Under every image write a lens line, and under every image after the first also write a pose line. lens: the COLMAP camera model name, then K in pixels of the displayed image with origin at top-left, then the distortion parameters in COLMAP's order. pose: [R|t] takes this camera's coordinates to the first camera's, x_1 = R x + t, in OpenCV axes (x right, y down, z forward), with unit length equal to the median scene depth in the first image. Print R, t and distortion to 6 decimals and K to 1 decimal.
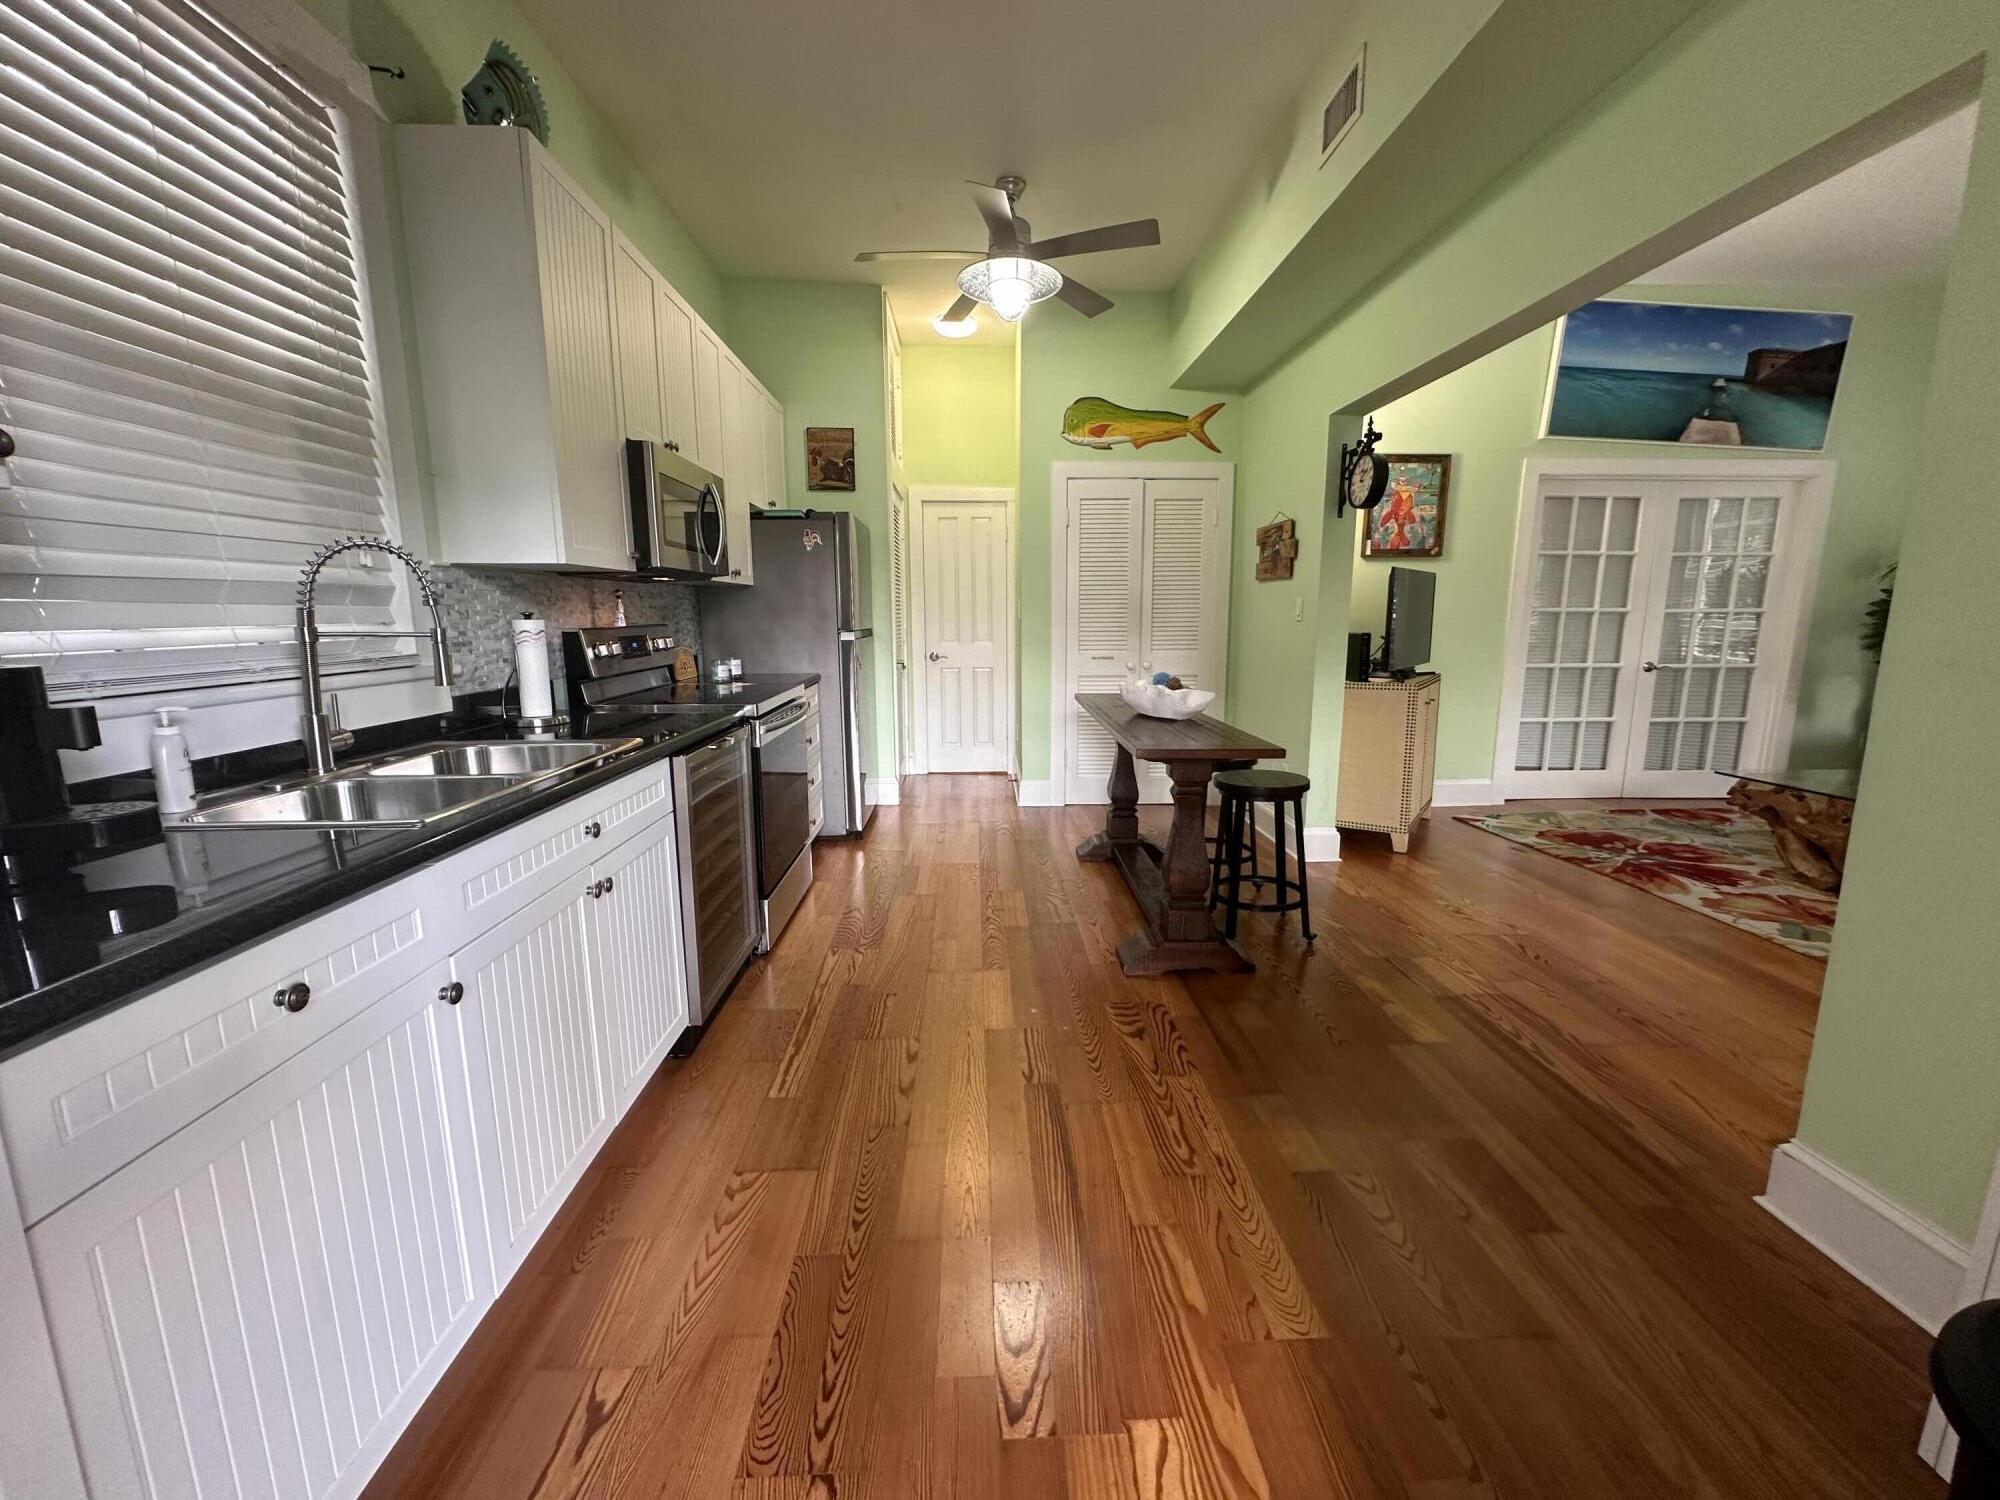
lens RADIAL K [[797.8, 0, 1000.6], [0, 797.8, 747.4], [0, 0, 1]] dist [-0.000436, 0.000498]
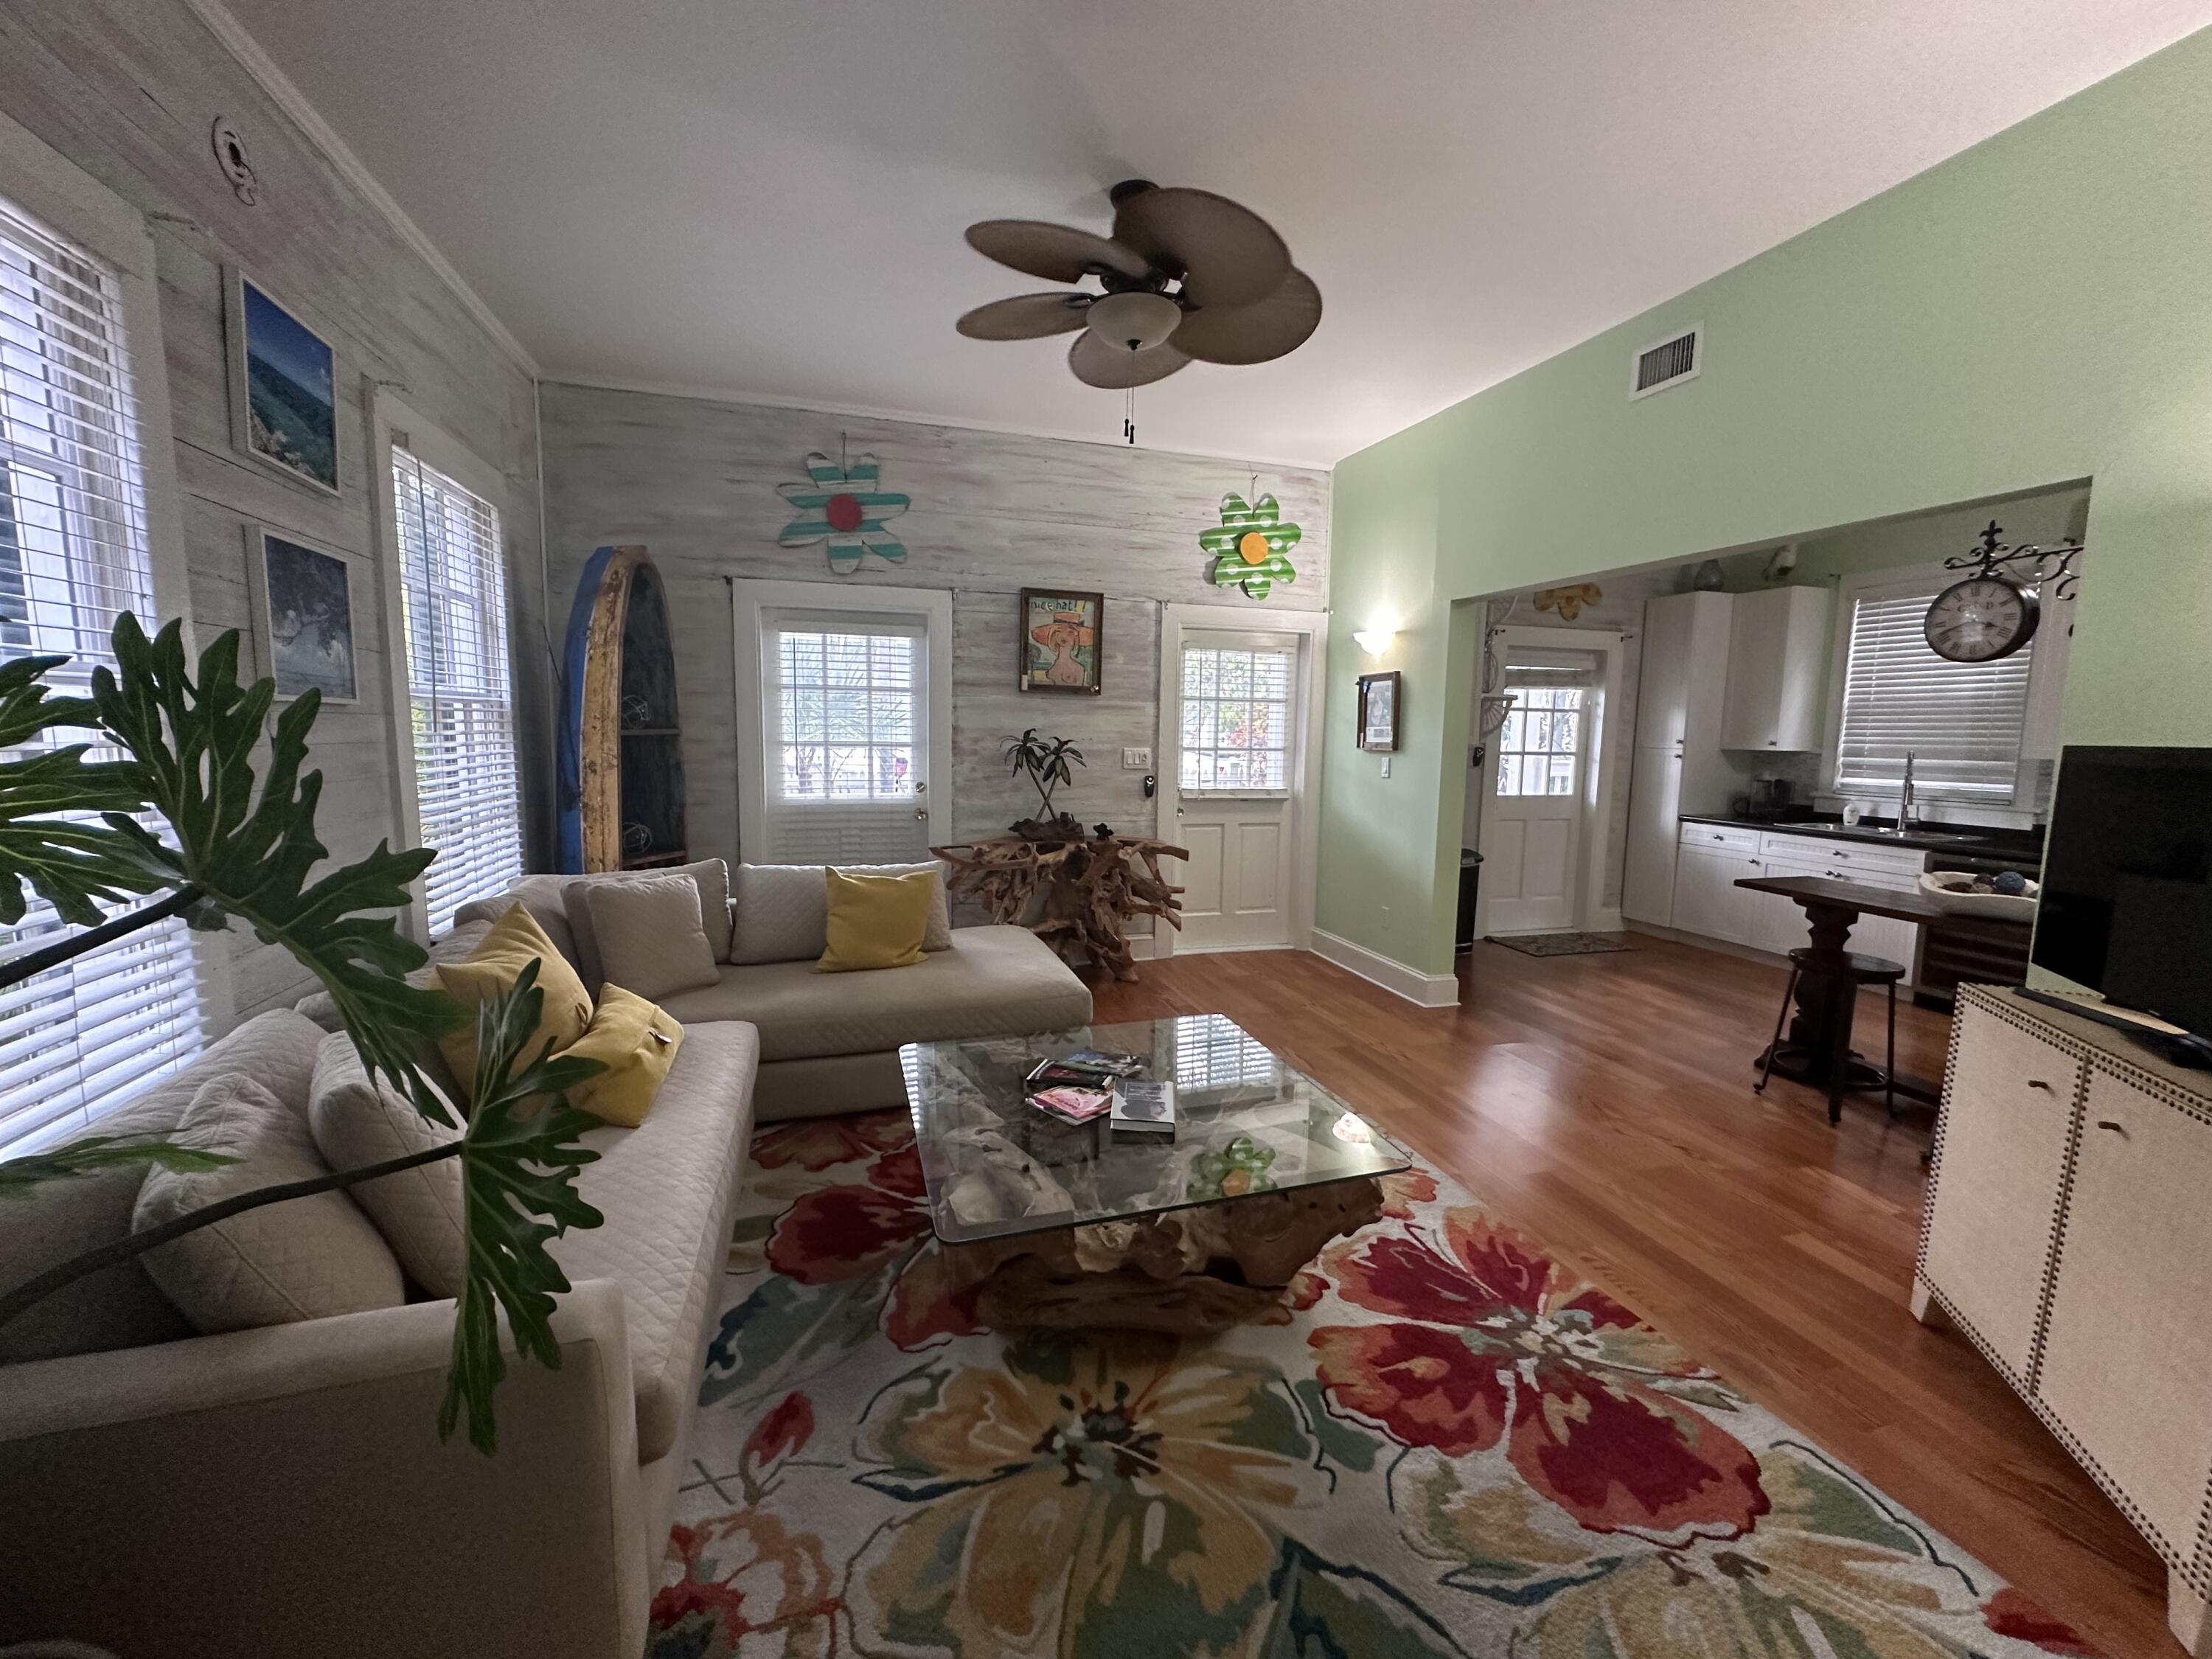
lens RADIAL K [[882.3, 0, 1106.6], [0, 882.3, 826.7], [0, 0, 1]] dist [-0.000436, 0.000498]
pose [[-0.966488, 0.019159, -0.255996, 1.304526], [-0.052167, 0.961747, 0.268927, -0.323889], [0.251356, 0.273270, -0.928517, 1.507690]]
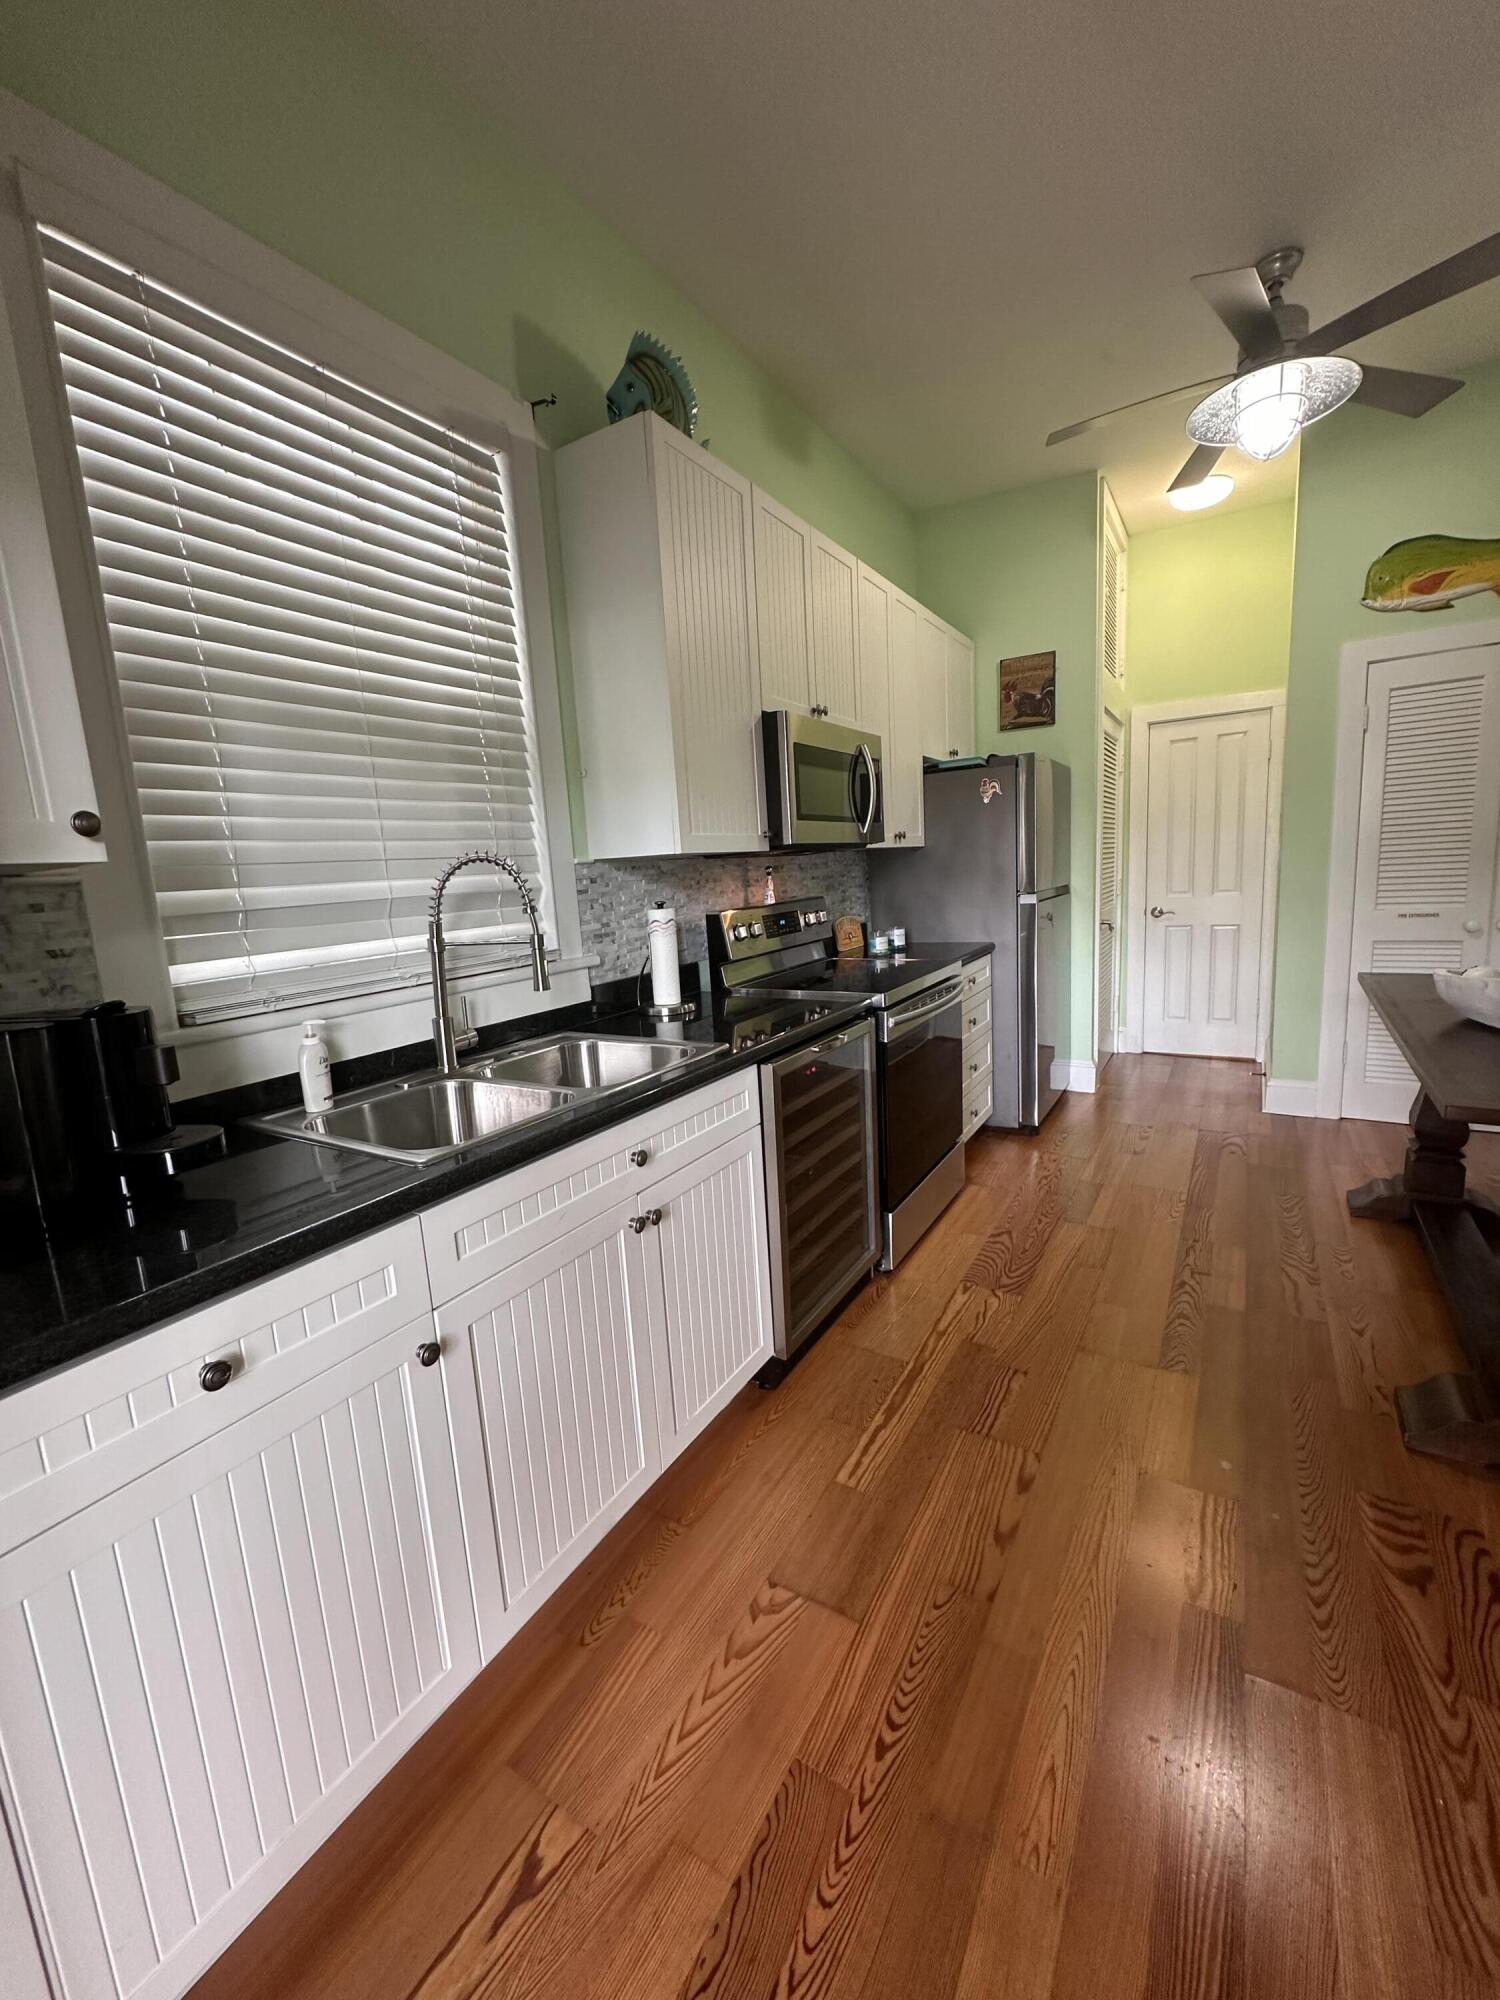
lens RADIAL K [[797.8, 0, 750.0], [0, 797.8, 1000.0], [0, 0, 1]] dist [-0.000436, 0.000498]
pose [[0.832314, 0.045539, -0.552431, 0.043135], [-0.037591, 0.998962, 0.025712, -0.049018], [0.553028, -0.000634, 0.833162, 0.143907]]
